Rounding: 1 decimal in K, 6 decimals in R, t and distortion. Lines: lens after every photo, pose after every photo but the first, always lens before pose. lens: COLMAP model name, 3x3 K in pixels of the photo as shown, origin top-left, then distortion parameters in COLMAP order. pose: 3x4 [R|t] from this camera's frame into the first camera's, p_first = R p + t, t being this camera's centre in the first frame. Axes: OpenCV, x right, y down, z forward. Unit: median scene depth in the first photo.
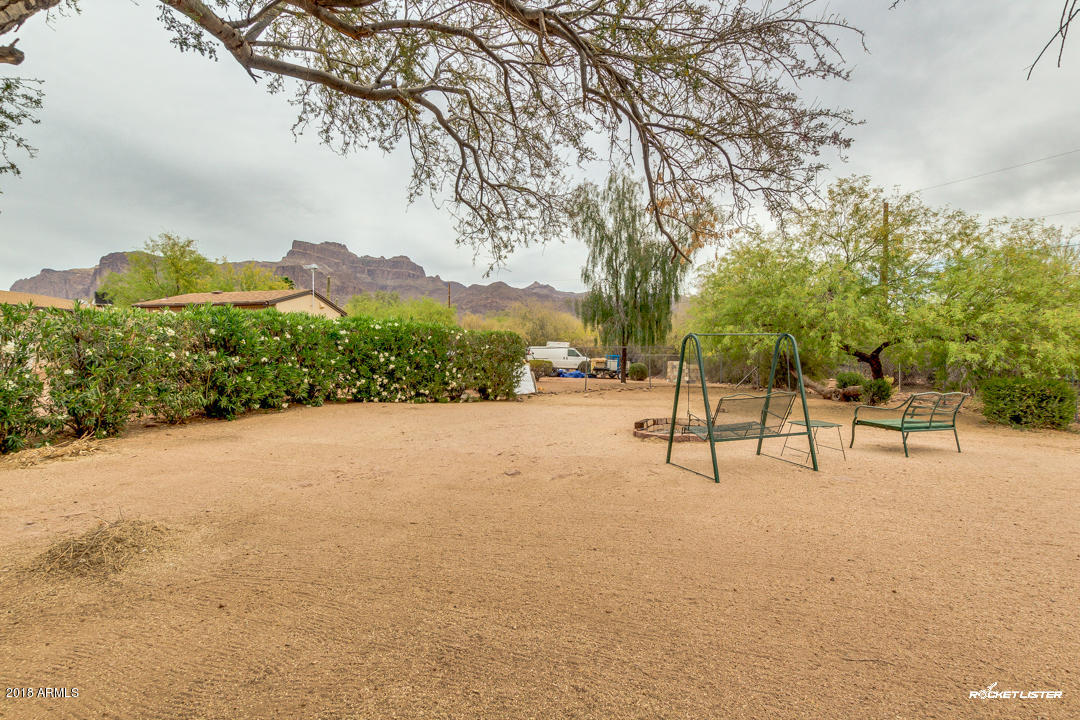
lens RADIAL K [[499.7, 0, 534.5], [0, 499.7, 362.7], [0, 0, 1]] dist [0.003773, -0.002215]
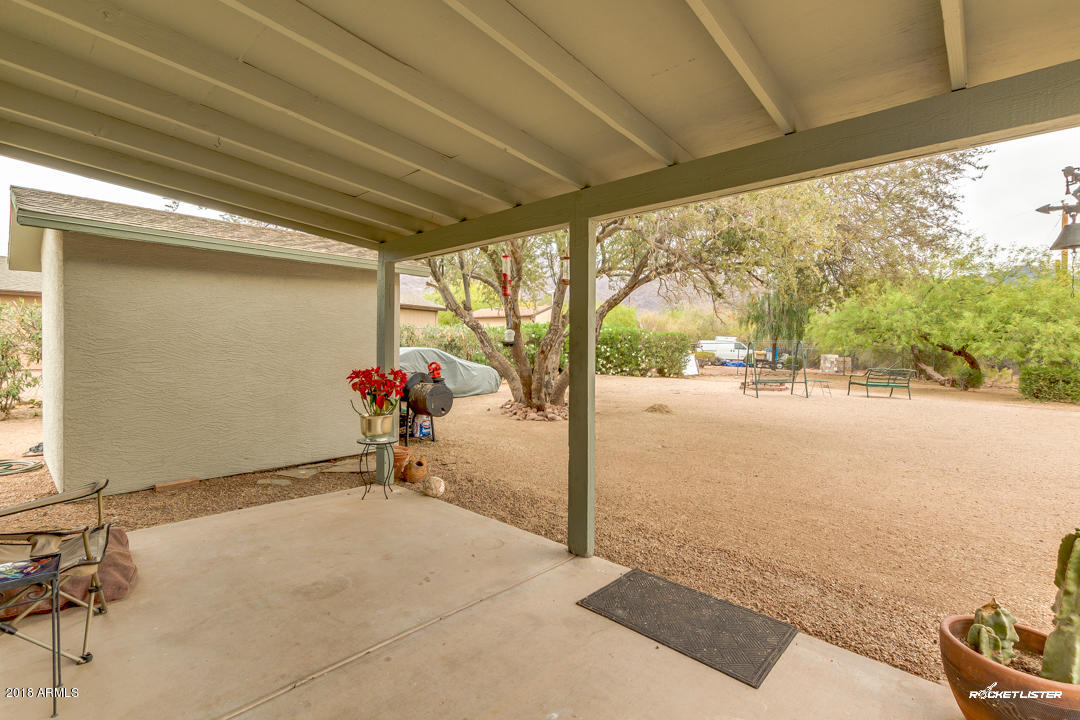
lens RADIAL K [[499.7, 0, 525.4], [0, 499.7, 363.5], [0, 0, 1]] dist [0.003773, -0.002215]
pose [[0.936861, 0.020706, -0.349089, 0.046183], [-0.014114, 0.999671, 0.021414, 0.006248], [0.349417, -0.015135, 0.936845, -0.638371]]
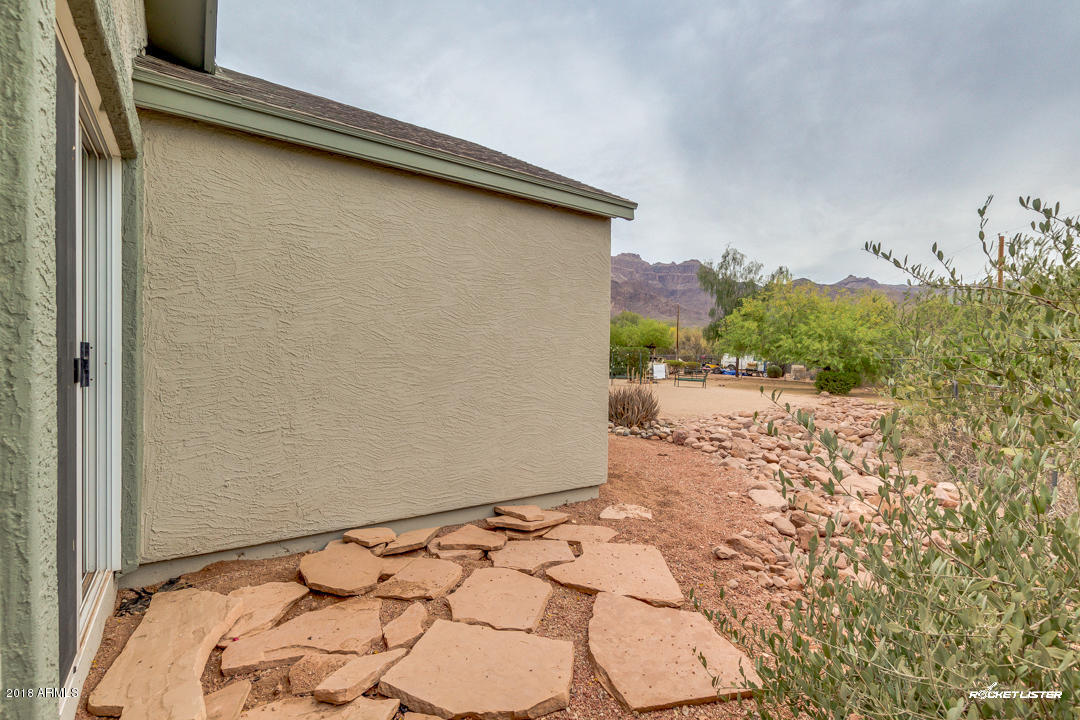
lens RADIAL K [[499.7, 0, 535.8], [0, 499.7, 366.5], [0, 0, 1]] dist [0.003773, -0.002215]
pose [[0.844468, 0.024121, -0.535062, 0.761495], [-0.023601, 0.999691, 0.007818, 0.013842], [0.535086, 0.006026, 0.844776, -1.125825]]
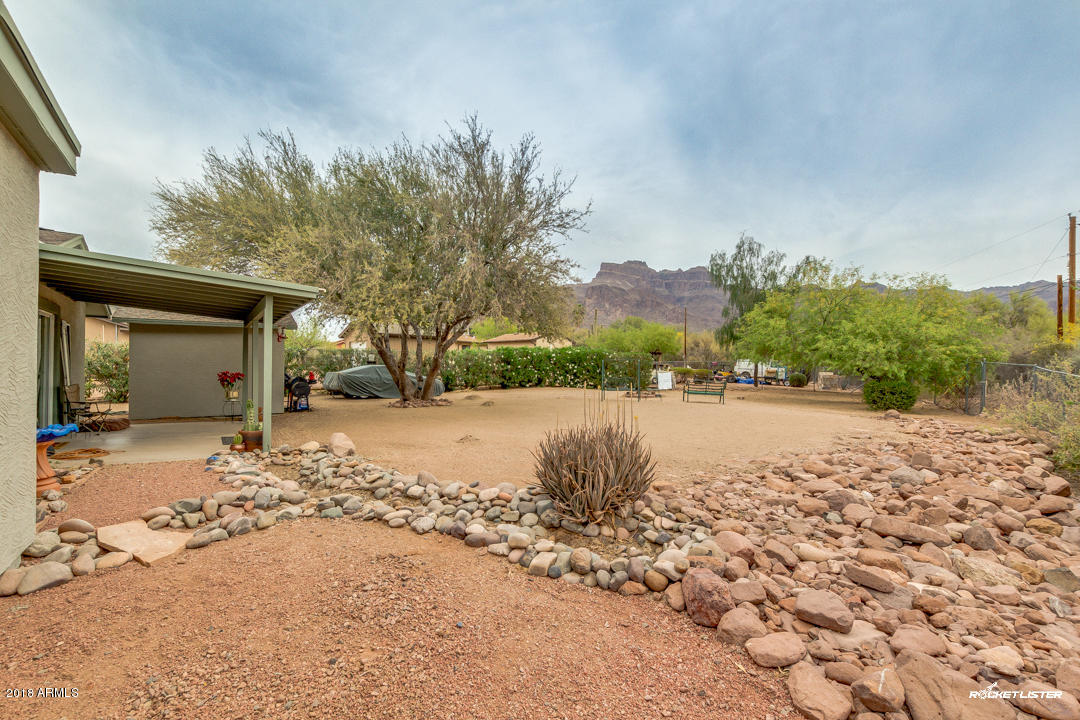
lens RADIAL K [[499.7, 0, 540.4], [0, 499.7, 359.7], [0, 0, 1]] dist [0.003773, -0.002215]
pose [[0.841296, 0.001173, -0.540574, 0.653589], [-0.015532, 0.999637, -0.022003, 0.008279], [0.540352, 0.026907, 0.841009, -0.771694]]
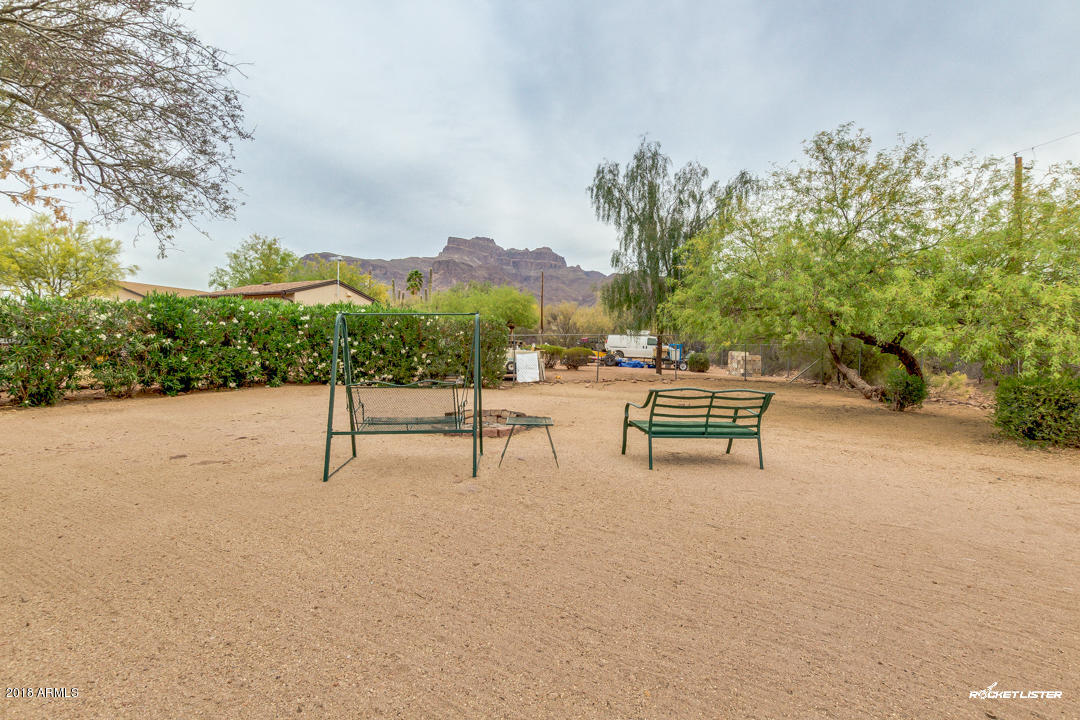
lens RADIAL K [[499.7, 0, 551.3], [0, 499.7, 350.5], [0, 0, 1]] dist [0.003773, -0.002215]
pose [[0.969353, 0.013120, -0.245320, 0.323597], [-0.013673, 0.999906, -0.000550, 0.001259], [0.245290, 0.003887, 0.969442, 0.079539]]
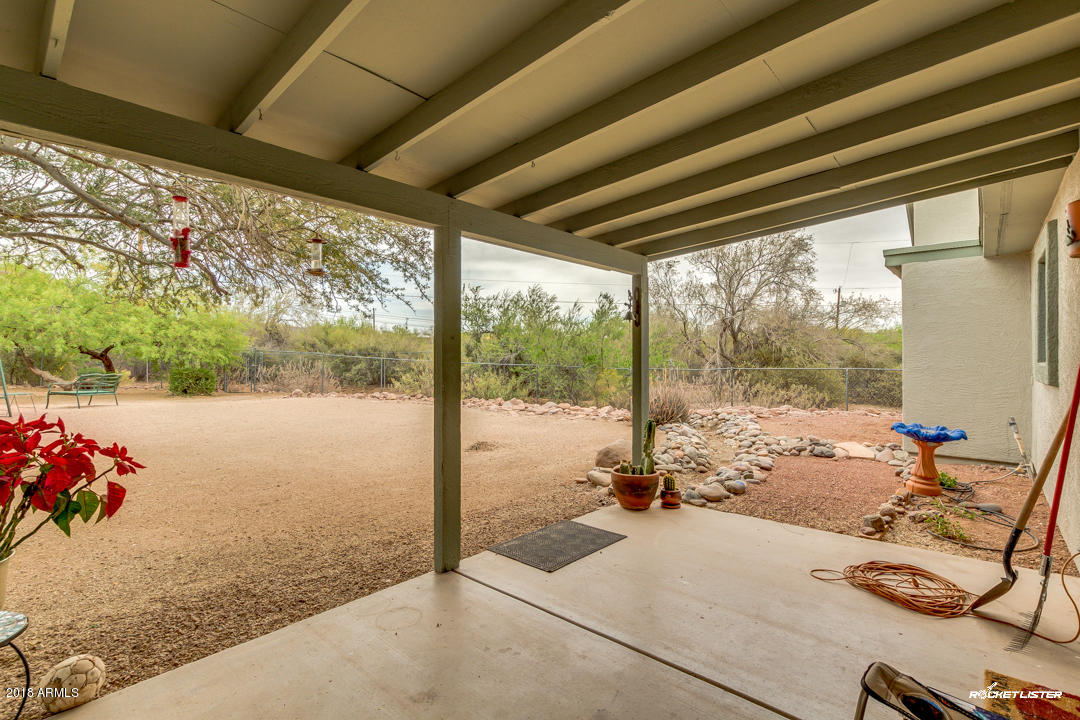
lens RADIAL K [[499.7, 0, 547.5], [0, 499.7, 353.3], [0, 0, 1]] dist [0.003773, -0.002215]
pose [[0.323467, 0.006462, 0.946217, -0.197410], [0.006886, 0.999934, -0.009183, 0.003814], [-0.946214, 0.009486, 0.323401, -0.536428]]
